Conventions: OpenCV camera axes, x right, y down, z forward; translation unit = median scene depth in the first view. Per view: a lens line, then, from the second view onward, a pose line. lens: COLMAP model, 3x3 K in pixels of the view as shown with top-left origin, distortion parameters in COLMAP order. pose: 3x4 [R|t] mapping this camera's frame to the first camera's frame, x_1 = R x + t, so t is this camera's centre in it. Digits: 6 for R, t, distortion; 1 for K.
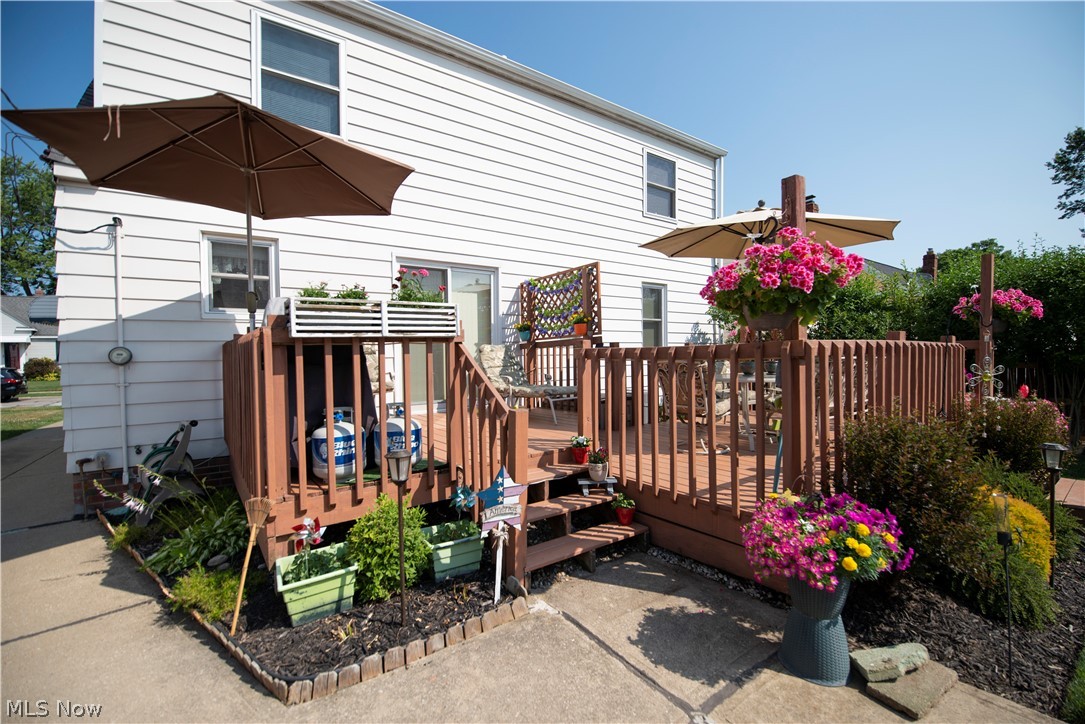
lens RADIAL K [[480.1, 0, 542.5], [0, 480.1, 362.0], [0, 0, 1]] dist [-0.014140, -0.004748]
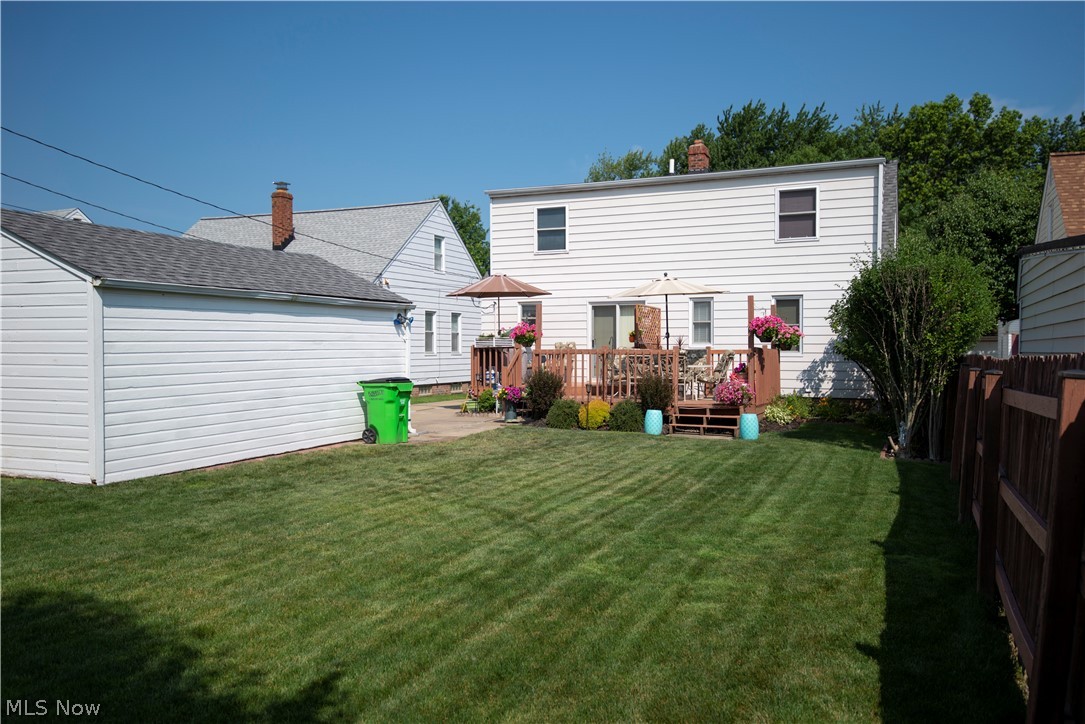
lens RADIAL K [[833.9, 0, 542.5], [0, 833.9, 362.0], [0, 0, 1]] dist [0.047061, -0.003549]
pose [[0.509150, 0.021694, -0.860404, 2.807546], [-0.018514, 0.999727, 0.014251, -0.017474], [0.860479, 0.008674, 0.509413, -1.018086]]
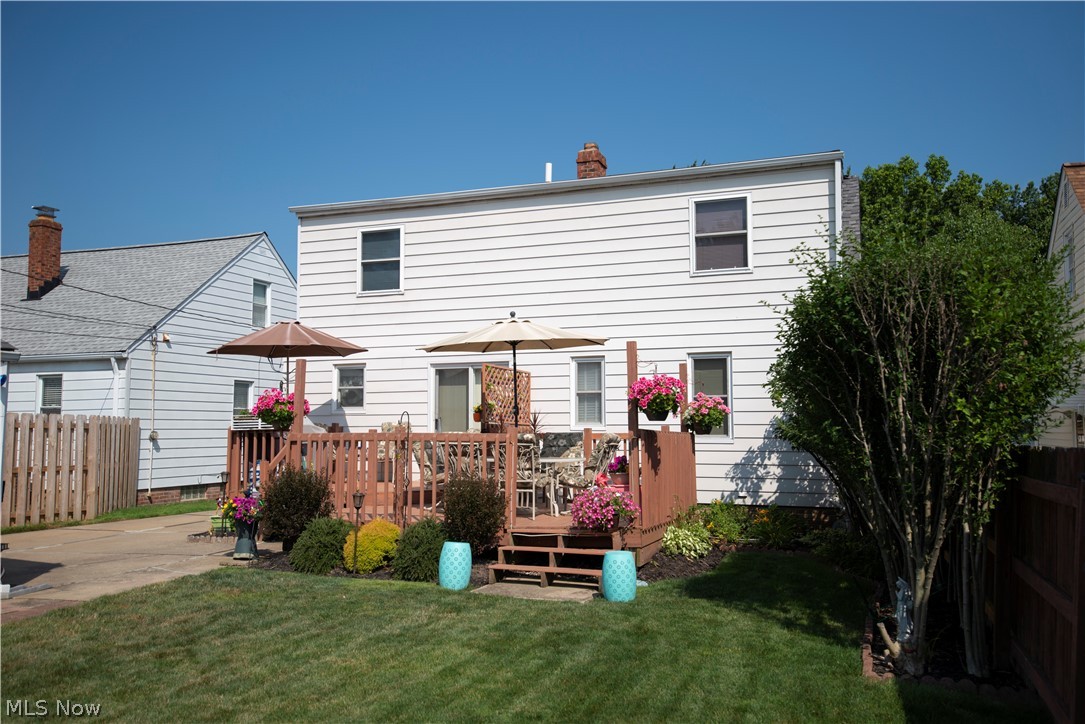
lens RADIAL K [[866.2, 0, 541.0], [0, 866.2, 369.6], [0, 0, 1]] dist [0.043563, 0.004283]
pose [[0.553759, -0.051555, -0.831079, 2.101260], [-0.017532, 0.997138, -0.073538, -0.027844], [0.832492, 0.055292, 0.551271, -0.123290]]
